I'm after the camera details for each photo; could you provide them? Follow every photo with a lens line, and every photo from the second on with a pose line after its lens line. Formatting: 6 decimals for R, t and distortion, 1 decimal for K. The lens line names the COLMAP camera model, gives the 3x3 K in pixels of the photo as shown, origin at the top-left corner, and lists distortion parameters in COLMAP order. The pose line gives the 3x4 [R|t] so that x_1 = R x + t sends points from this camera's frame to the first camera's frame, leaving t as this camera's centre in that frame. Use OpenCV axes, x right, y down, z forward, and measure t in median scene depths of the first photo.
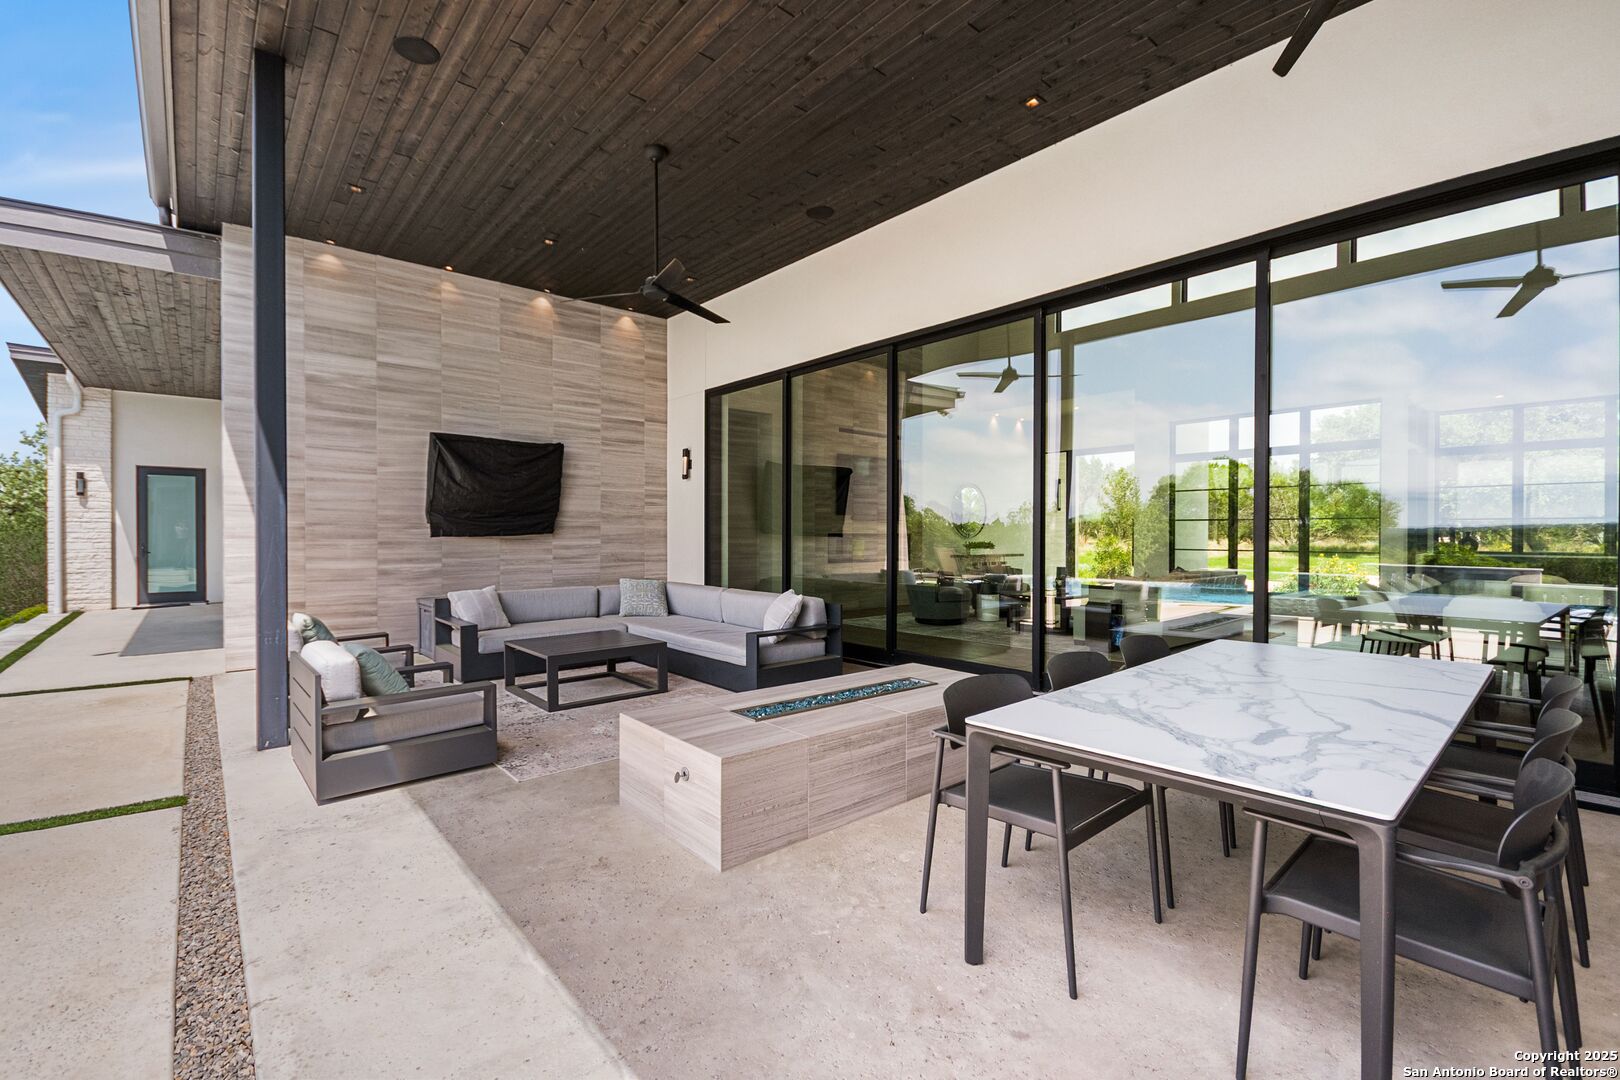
lens RADIAL K [[720.8, 0, 805.0], [0, 720.8, 530.4], [0, 0, 1]] dist [0.021182, -0.016277]
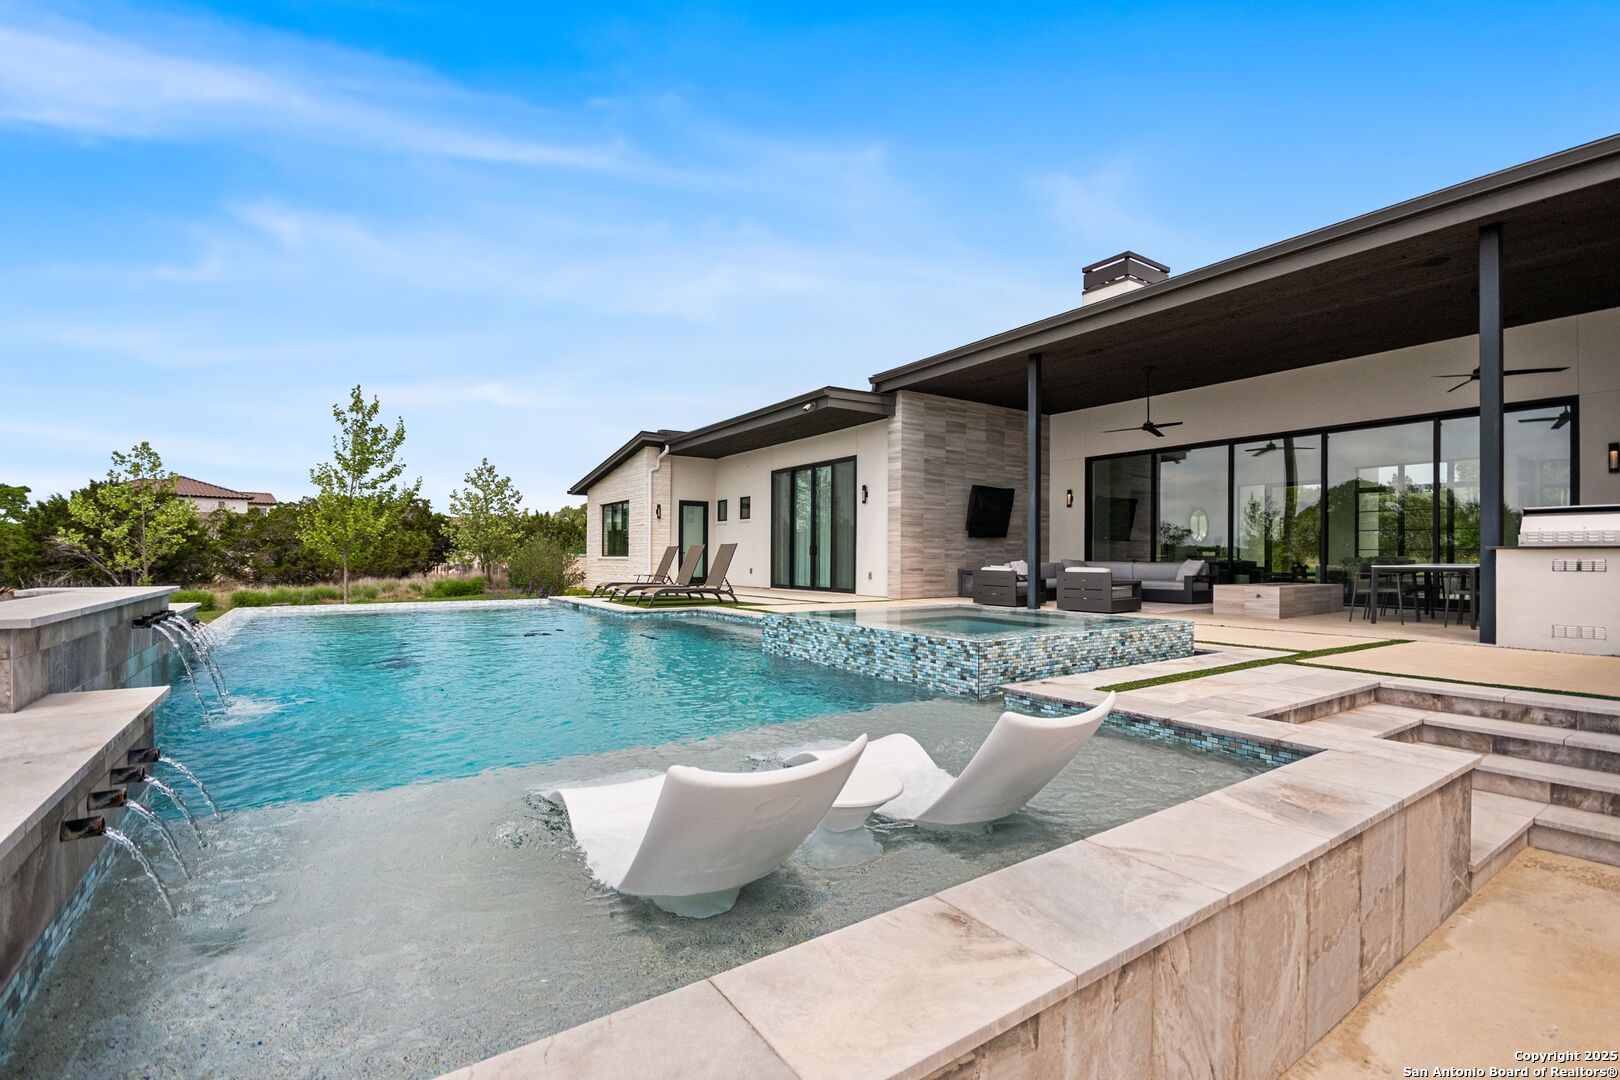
lens RADIAL K [[714.9, 0, 800.2], [0, 714.9, 537.8], [0, 0, 1]] dist [0.012439, -0.009716]
pose [[0.993791, -0.000698, -0.111260, -0.729373], [-0.001669, 0.999774, -0.021184, 0.050560], [0.111250, 0.021238, 0.993566, -0.954345]]
